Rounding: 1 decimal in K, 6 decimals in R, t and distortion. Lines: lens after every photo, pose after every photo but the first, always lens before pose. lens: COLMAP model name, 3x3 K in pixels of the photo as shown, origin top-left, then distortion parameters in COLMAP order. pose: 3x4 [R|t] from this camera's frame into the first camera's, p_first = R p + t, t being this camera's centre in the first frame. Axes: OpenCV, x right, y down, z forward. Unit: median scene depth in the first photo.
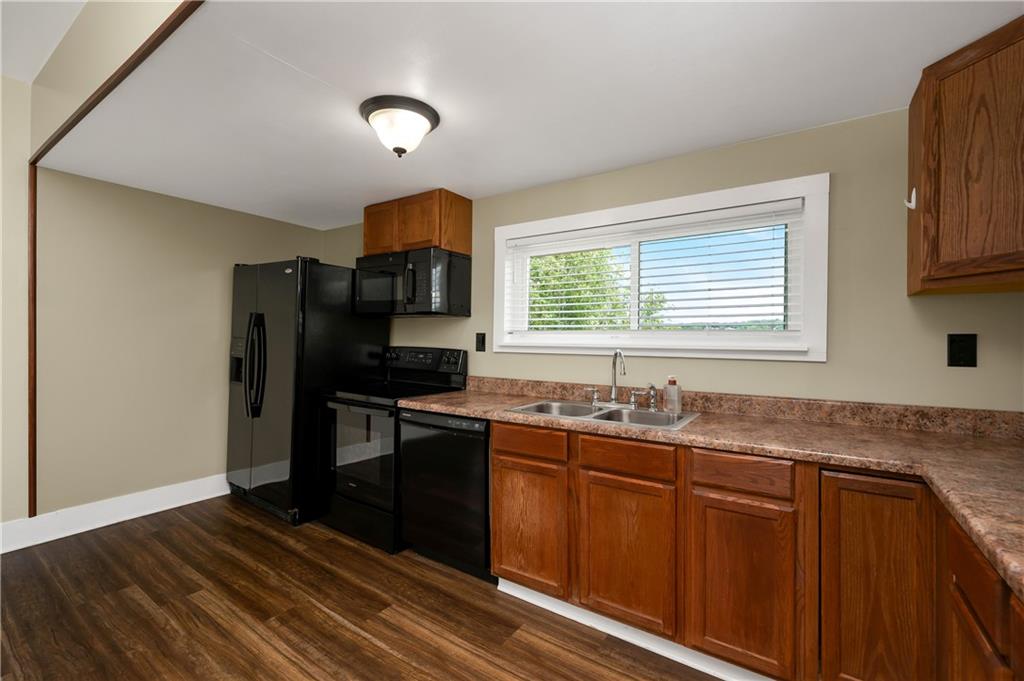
lens RADIAL K [[445.9, 0, 517.8], [0, 445.9, 339.0], [0, 0, 1]] dist [-0.000142, -0.000222]
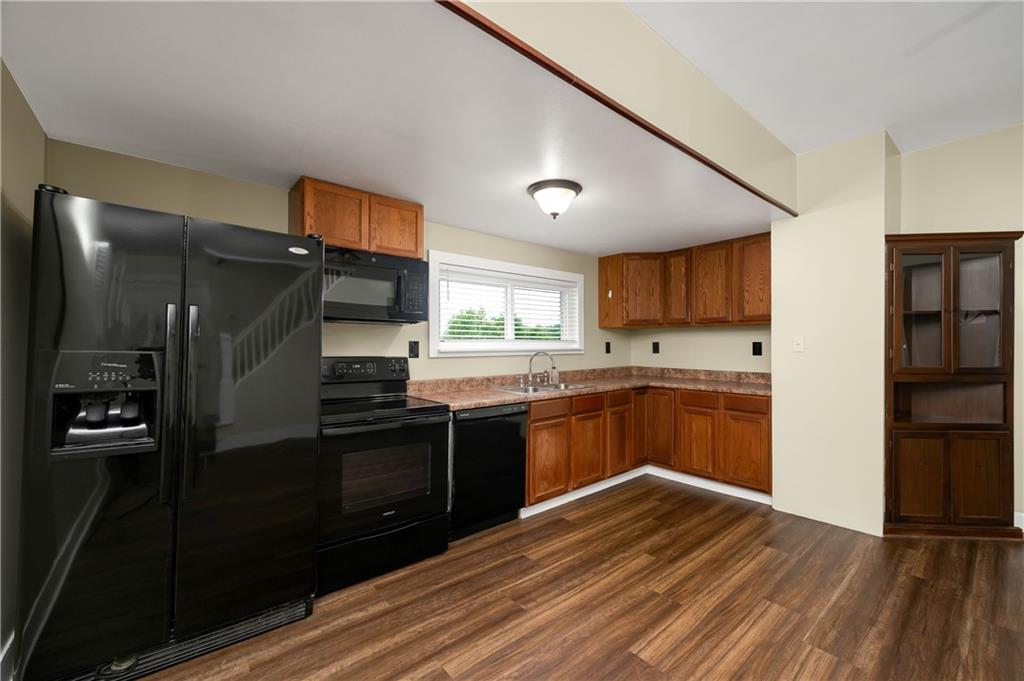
lens RADIAL K [[415.3, 0, 511.5], [0, 415.3, 344.6], [0, 0, 1]] dist [0.001306, 0.000117]
pose [[0.272444, -0.009734, 0.962122, -1.364768], [0.007153, 0.999942, 0.008091, -0.015672], [-0.962145, 0.004678, 0.272498, 0.672549]]
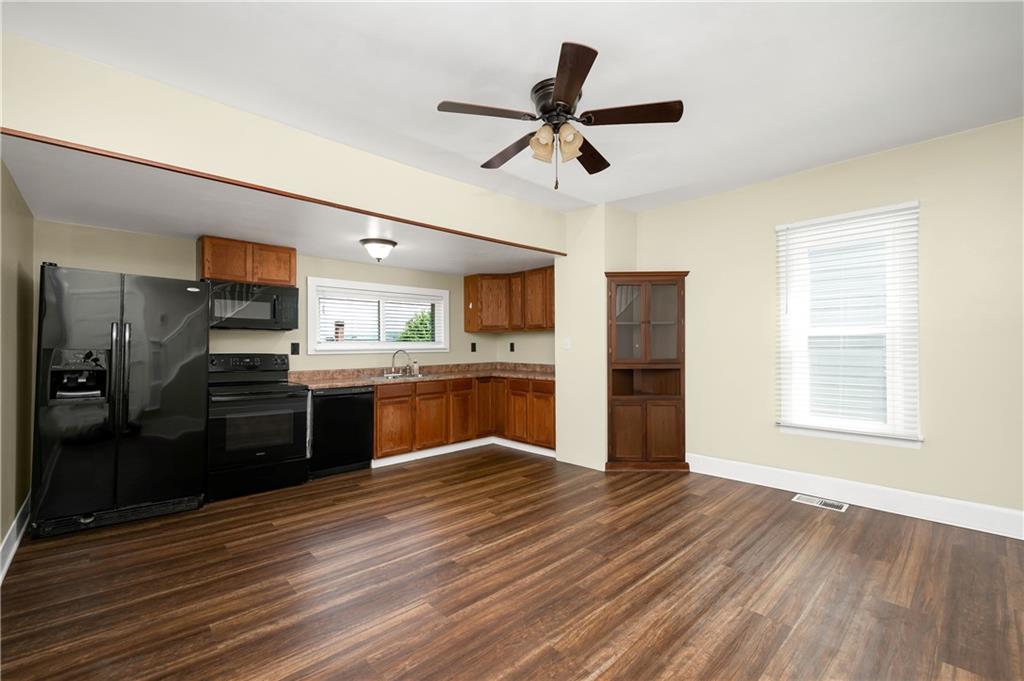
lens RADIAL K [[440.2, 0, 511.6], [0, 440.2, 344.9], [0, 0, 1]] dist [-0.000017, -0.000362]
pose [[0.217346, -0.010203, 0.976041, -1.899729], [0.008983, 0.999924, 0.008452, -0.016575], [-0.976053, 0.006931, 0.217421, -0.067041]]
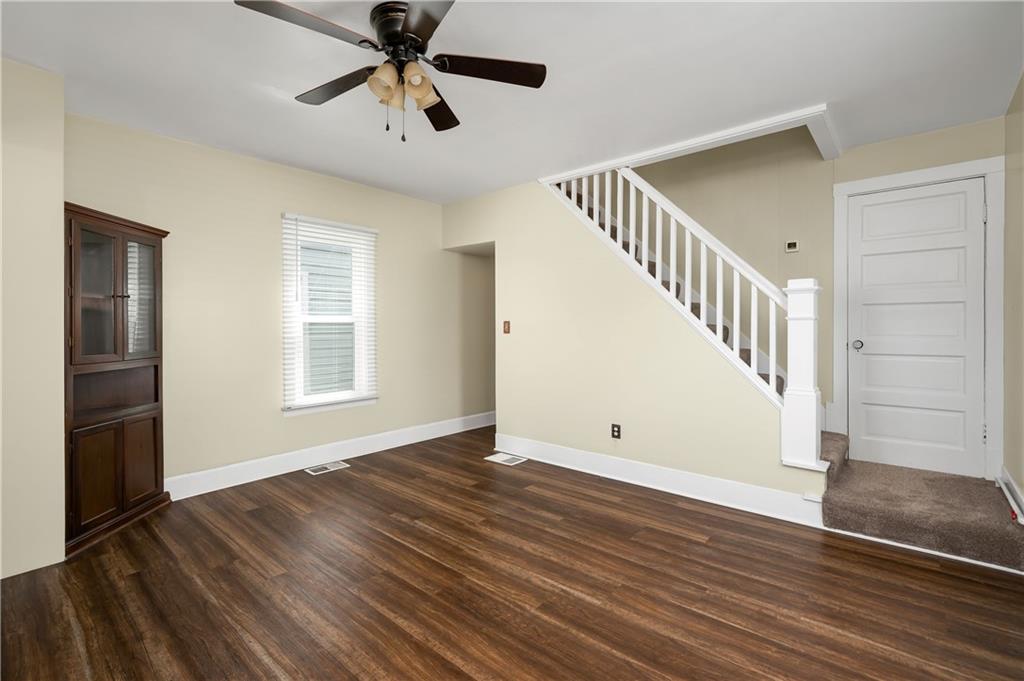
lens RADIAL K [[455.6, 0, 535.6], [0, 455.6, 330.4], [0, 0, 1]] dist [0.000886, 0.000222]
pose [[-0.995855, -0.005459, 0.090795, -1.155523], [-0.004501, 0.999932, 0.010754, -0.018321], [-0.090847, 0.010301, -0.995812, 0.971291]]
